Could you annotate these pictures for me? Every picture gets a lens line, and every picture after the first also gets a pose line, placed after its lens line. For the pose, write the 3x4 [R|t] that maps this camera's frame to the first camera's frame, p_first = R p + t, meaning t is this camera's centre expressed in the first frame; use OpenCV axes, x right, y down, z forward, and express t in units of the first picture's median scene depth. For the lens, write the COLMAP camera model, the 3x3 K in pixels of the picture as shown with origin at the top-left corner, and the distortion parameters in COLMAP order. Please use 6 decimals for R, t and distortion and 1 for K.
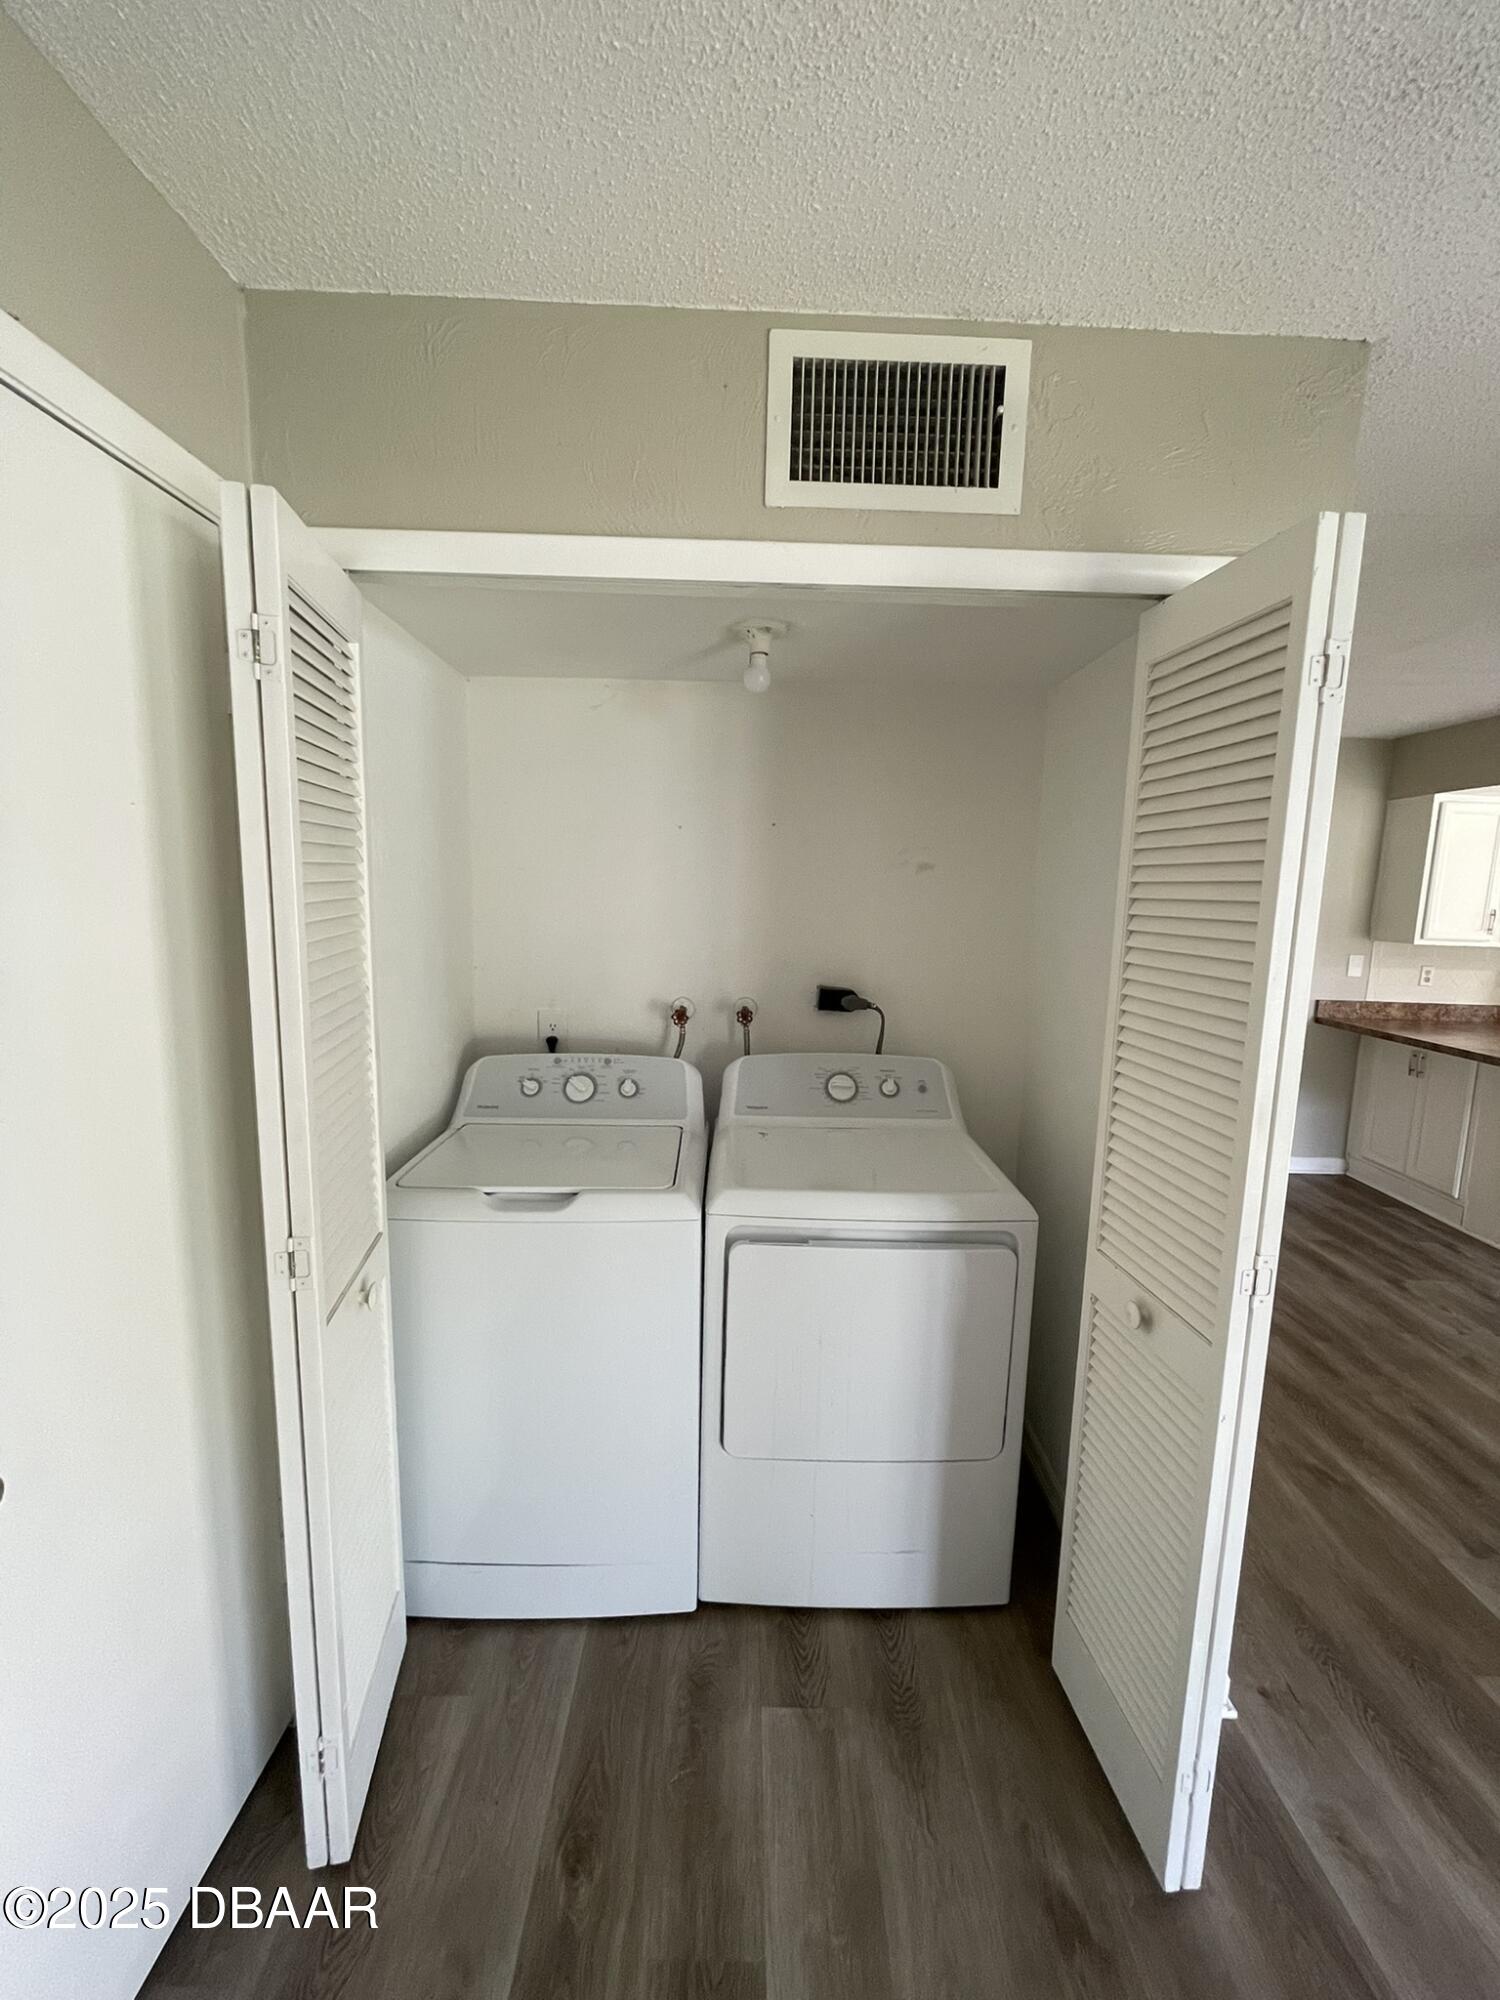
lens RADIAL K [[804.6, 0, 745.1], [0, 804.6, 994.6], [0, 0, 1]] dist [-0.005824, 0.000338]
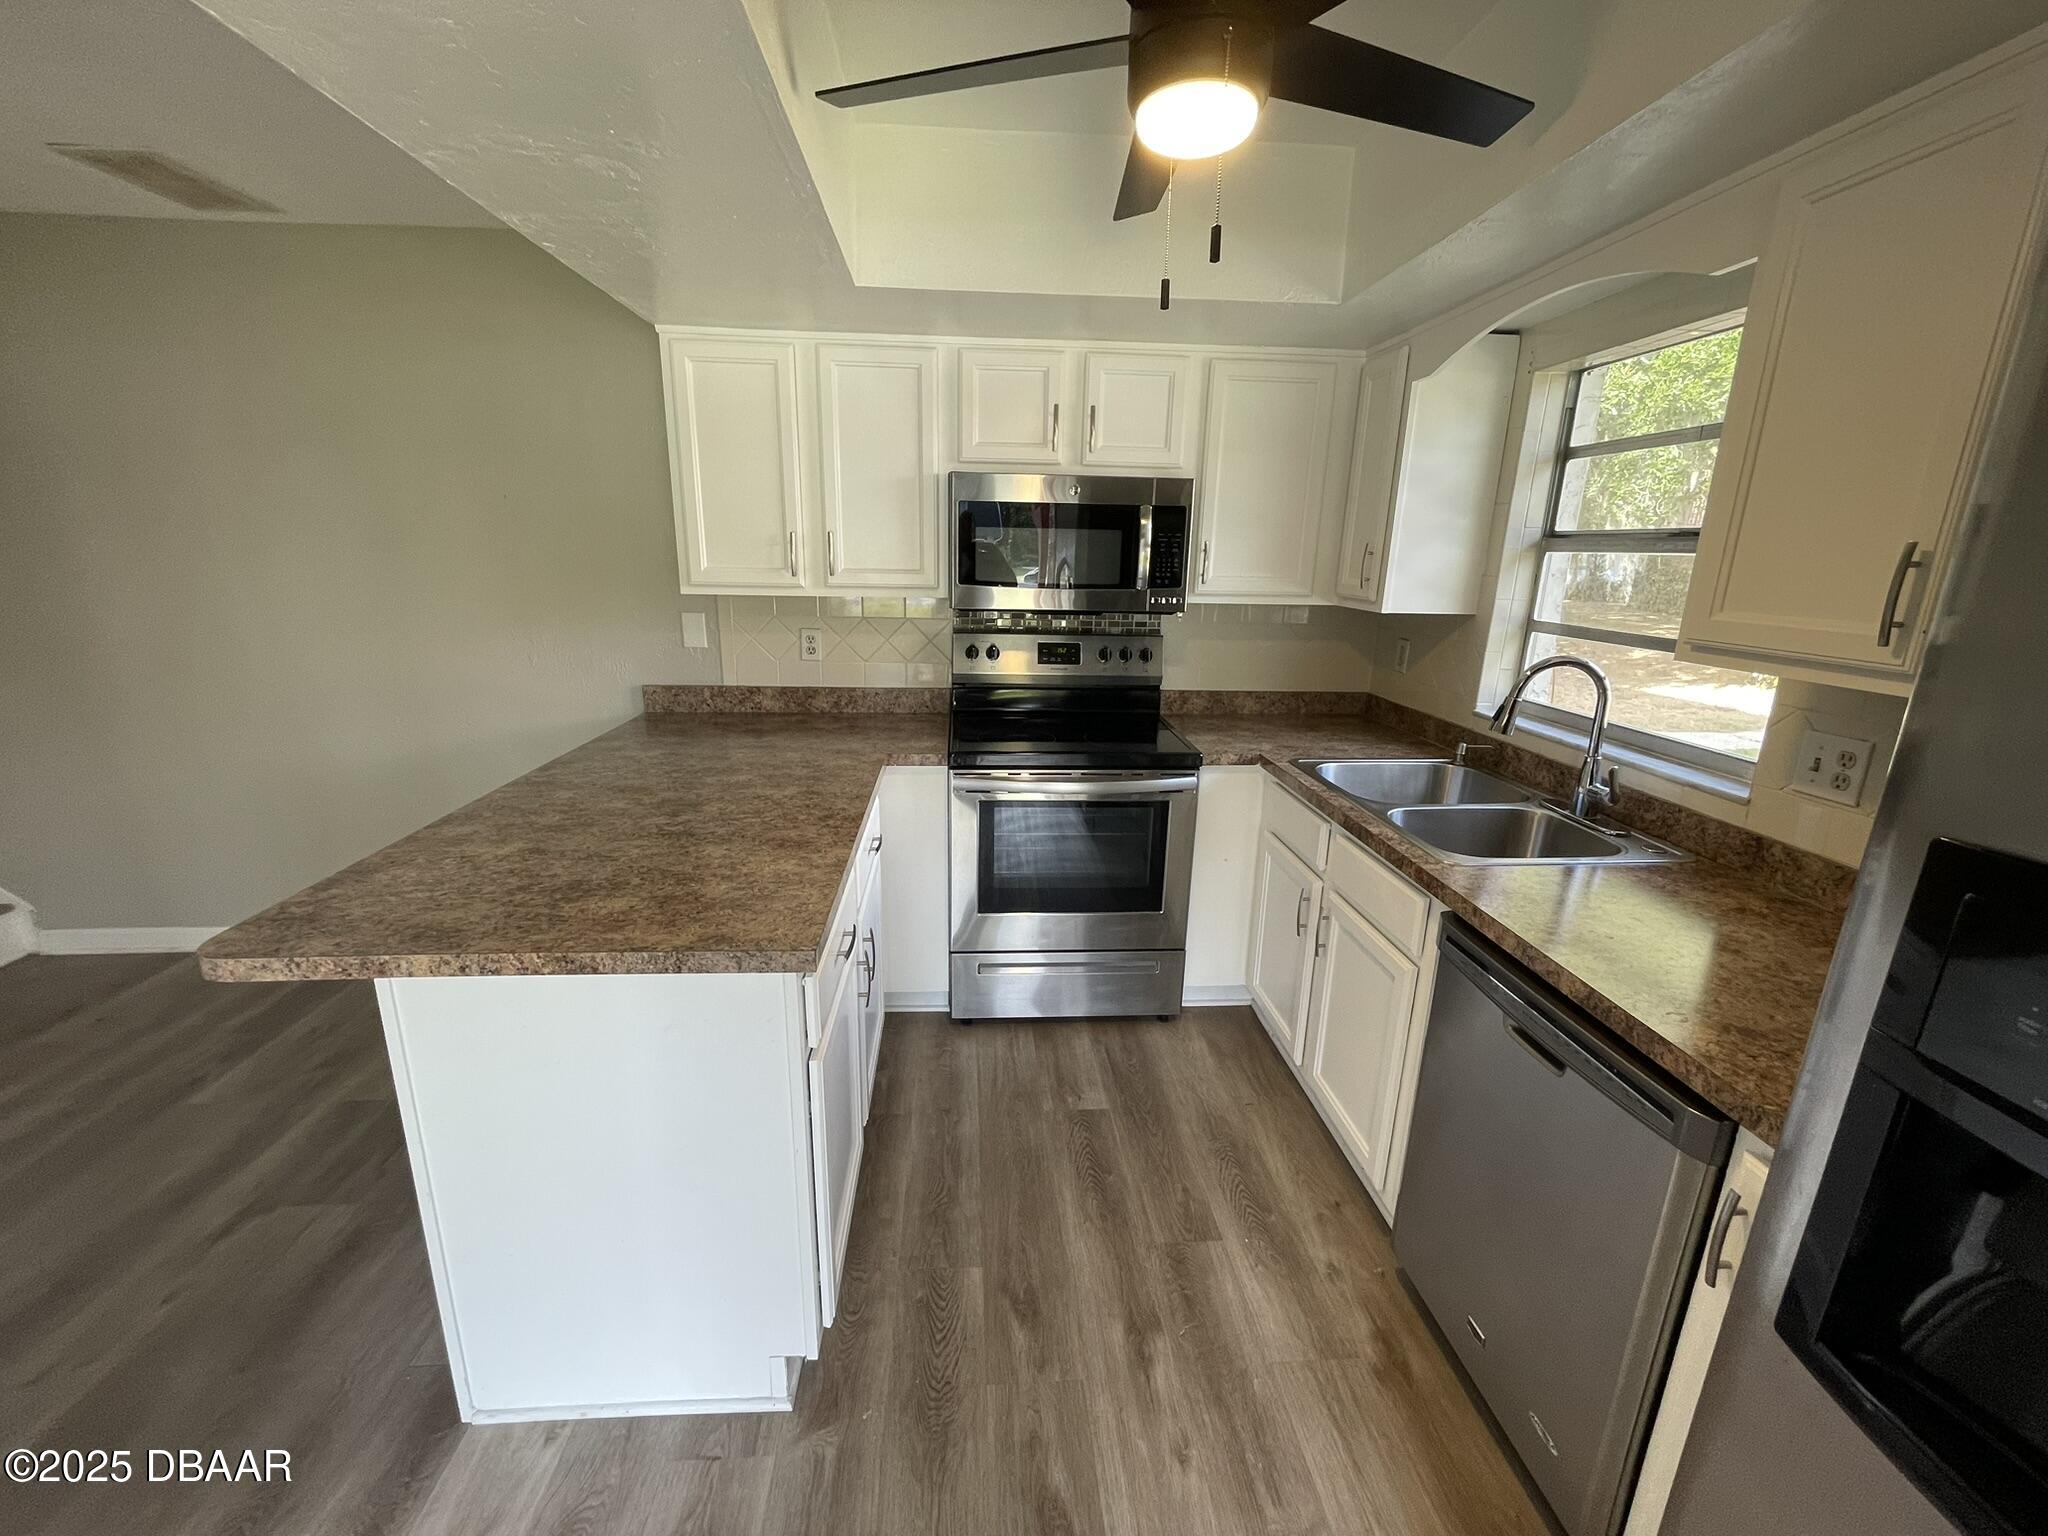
lens RADIAL K [[823.9, 0, 1020.2], [0, 823.9, 751.1], [0, 0, 1]] dist [-0.005824, 0.000338]
pose [[0.997699, -0.023311, 0.063658, 1.084729], [0.016499, 0.994282, 0.105506, -0.005899], [-0.065753, -0.104213, 0.992379, 0.367145]]
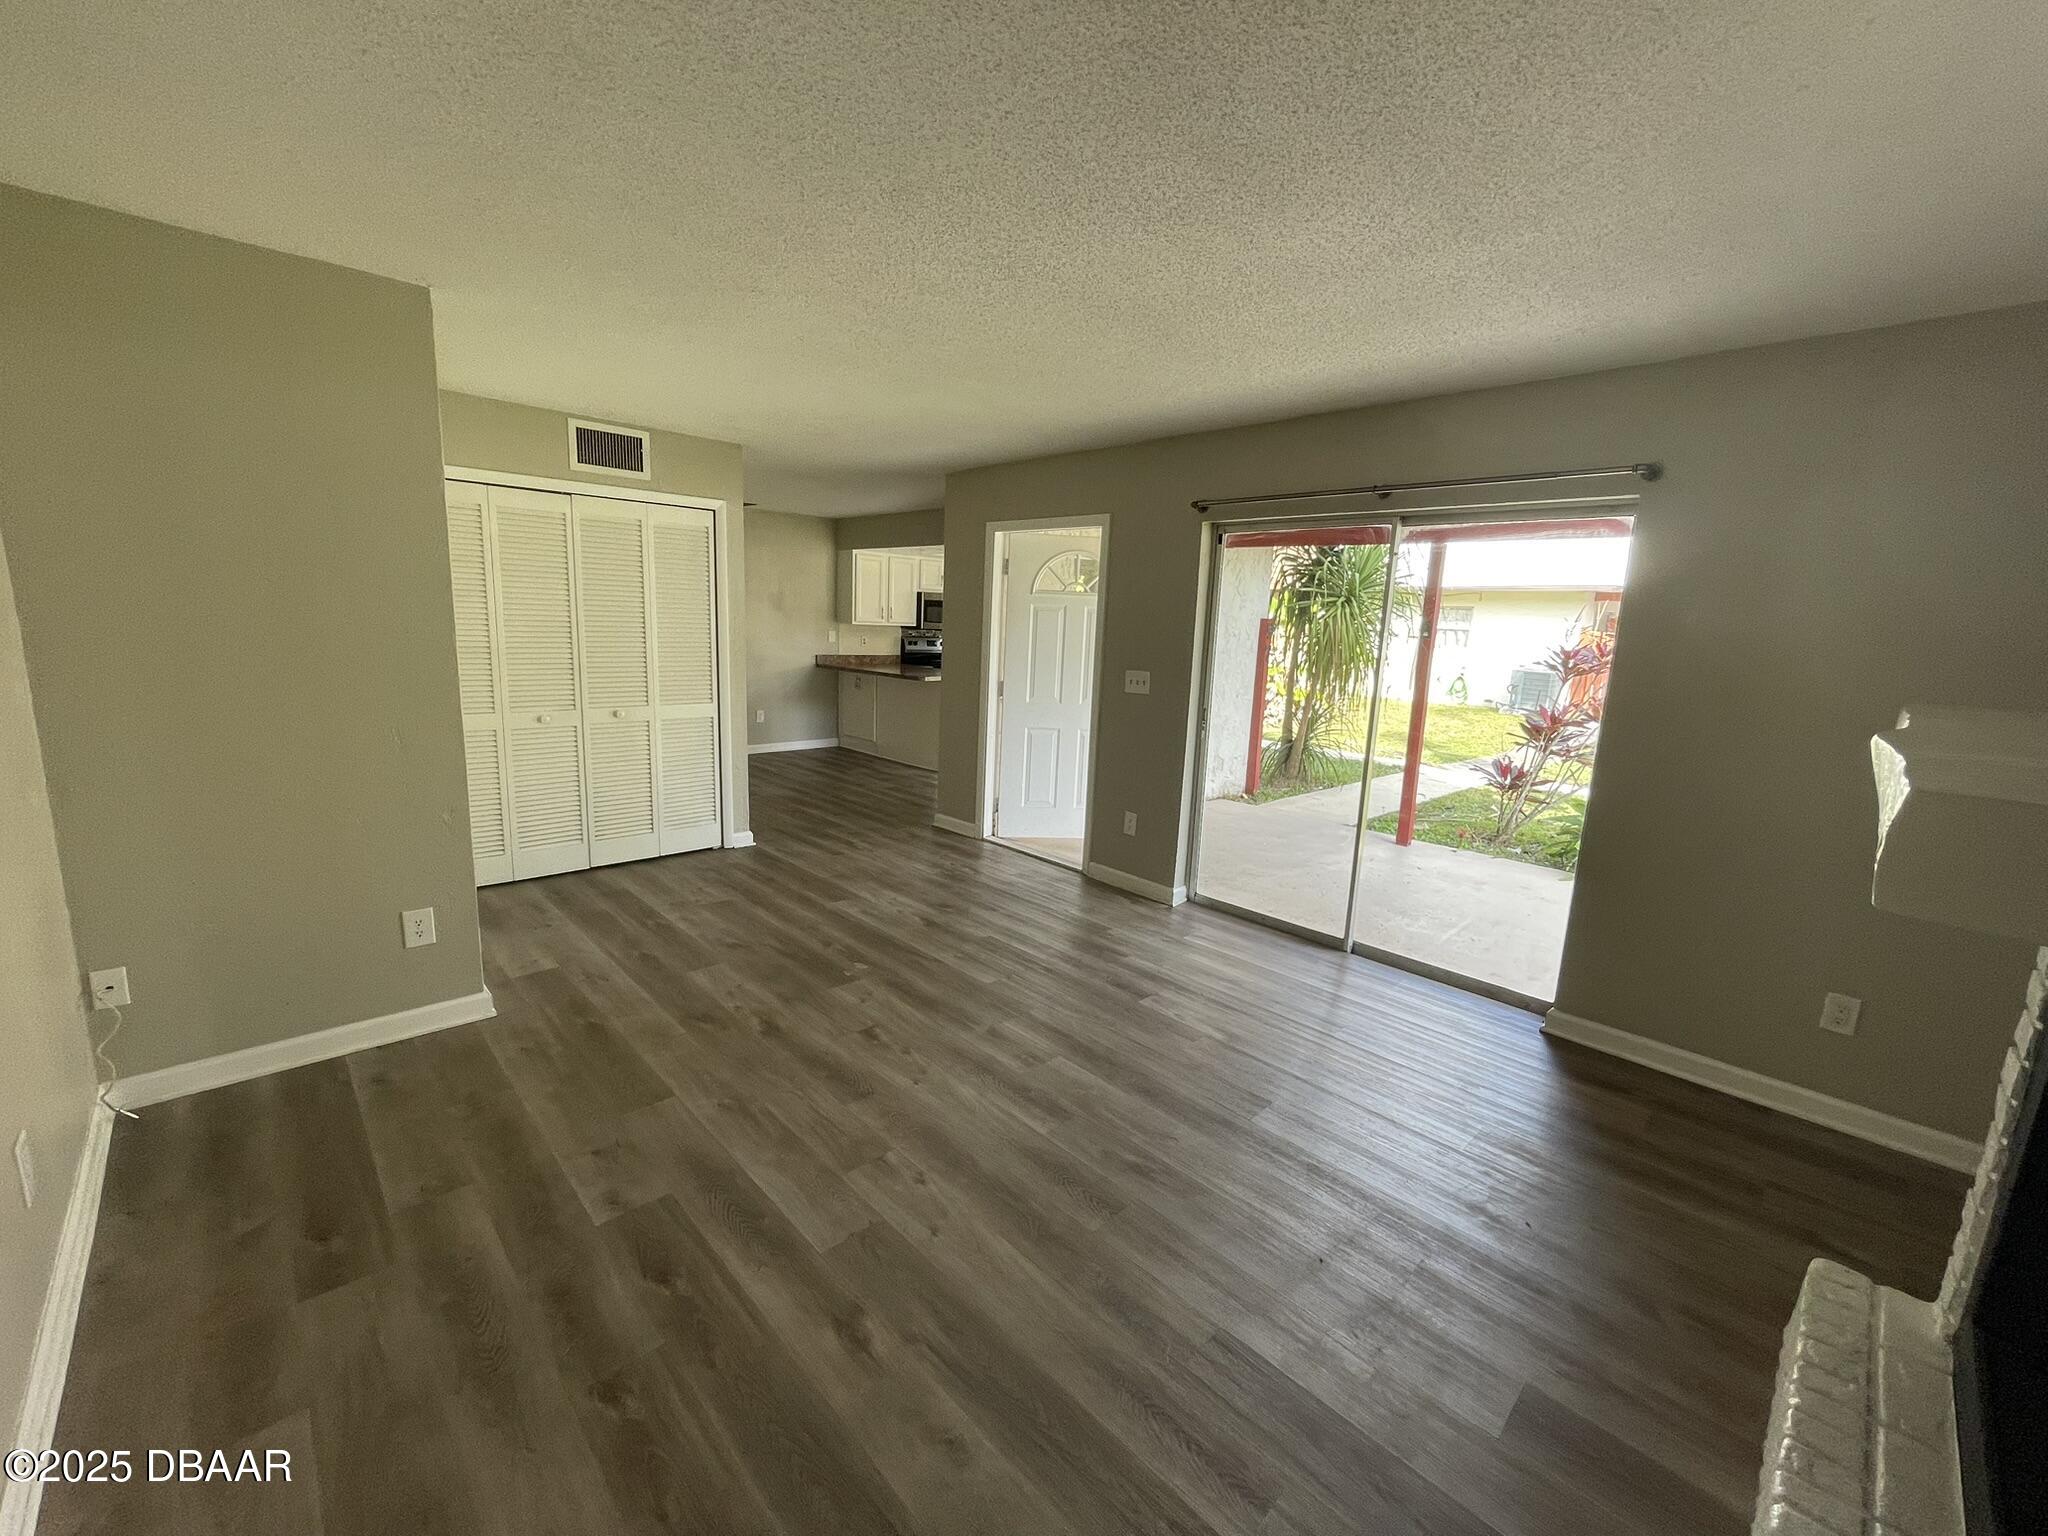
lens RADIAL K [[823.9, 0, 1027.8], [0, 823.9, 757.1], [0, 0, 1]] dist [-0.005824, 0.000338]
pose [[0.717758, -0.113300, 0.687013, -0.338076], [0.072999, 0.993480, 0.087575, 0.127559], [-0.692455, -0.012707, 0.721349, -0.861025]]
